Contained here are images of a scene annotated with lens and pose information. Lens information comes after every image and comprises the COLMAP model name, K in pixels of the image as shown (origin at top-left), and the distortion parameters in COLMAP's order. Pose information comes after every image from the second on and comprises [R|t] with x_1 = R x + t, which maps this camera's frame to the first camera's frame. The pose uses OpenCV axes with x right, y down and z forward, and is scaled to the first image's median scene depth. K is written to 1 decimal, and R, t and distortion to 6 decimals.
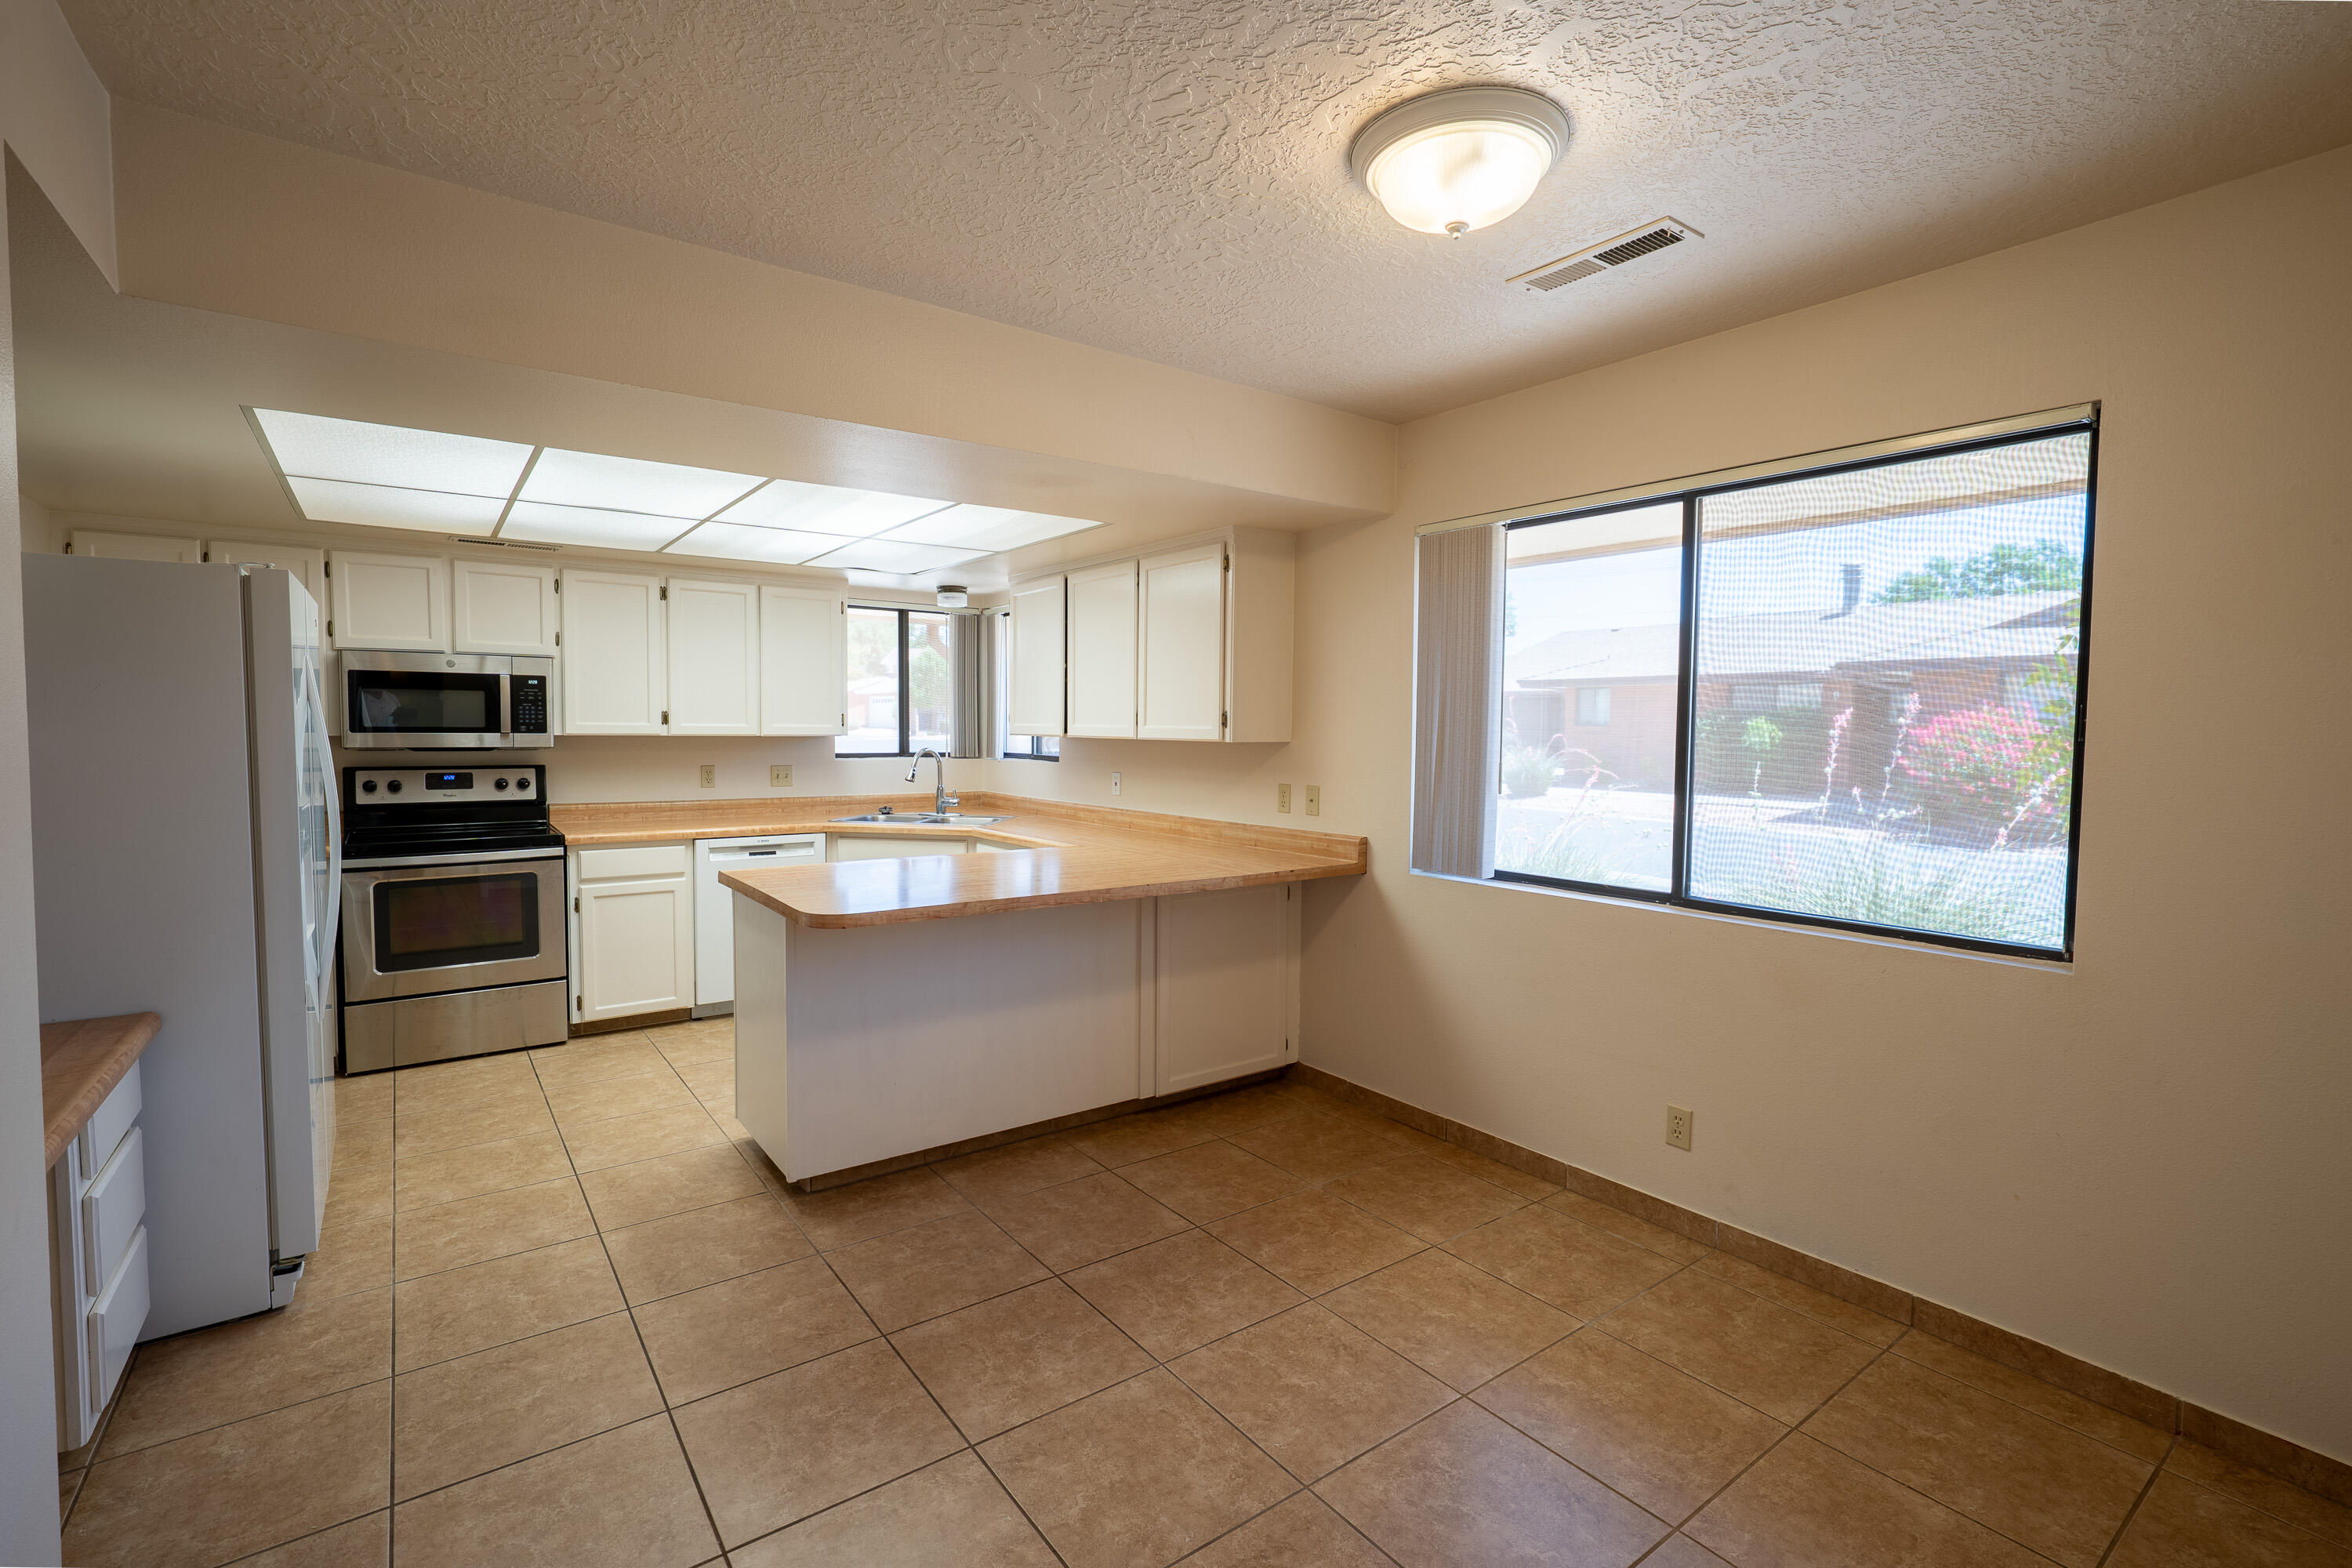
lens RADIAL K [[1025.6, 0, 1157.8], [0, 1025.6, 780.2], [0, 0, 1]] dist [-0.007158, 0.002546]
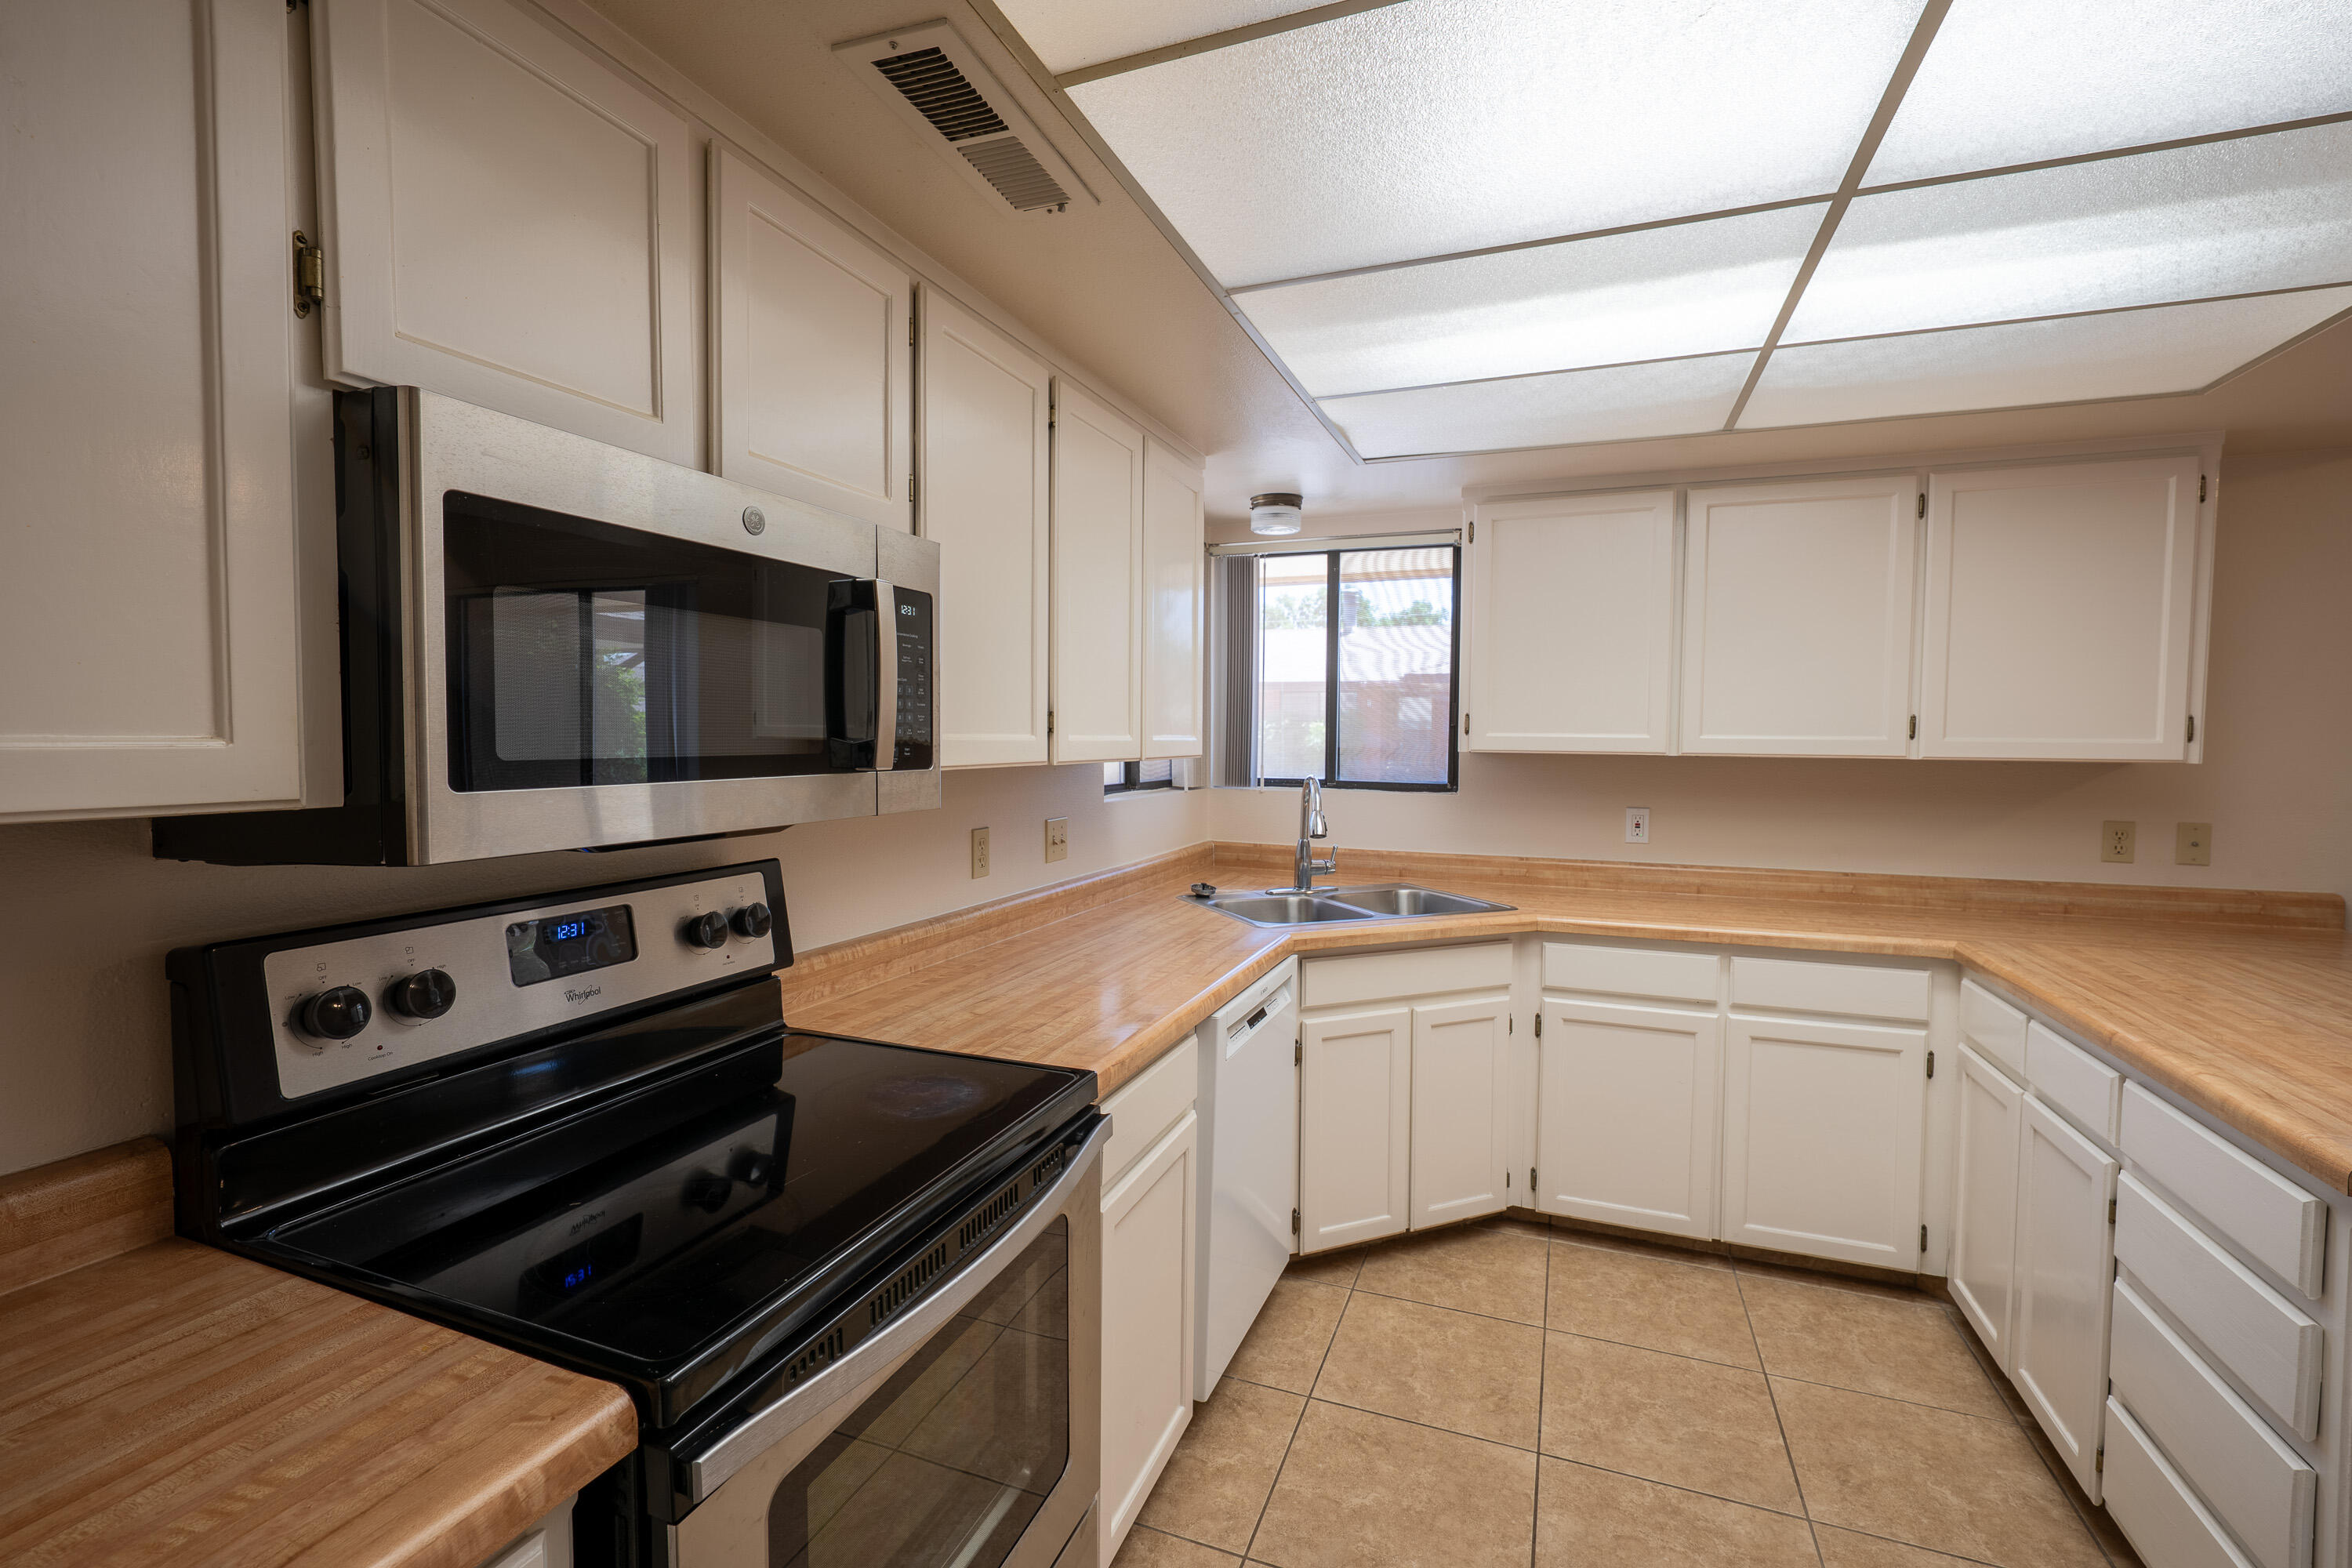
lens RADIAL K [[1025.6, 0, 1169.5], [0, 1025.6, 774.3], [0, 0, 1]] dist [-0.007158, 0.002546]
pose [[0.845111, -0.024448, 0.534031, -0.737997], [0.028296, 0.999599, 0.000983, -0.043693], [-0.533841, 0.014280, 0.845464, 0.704760]]
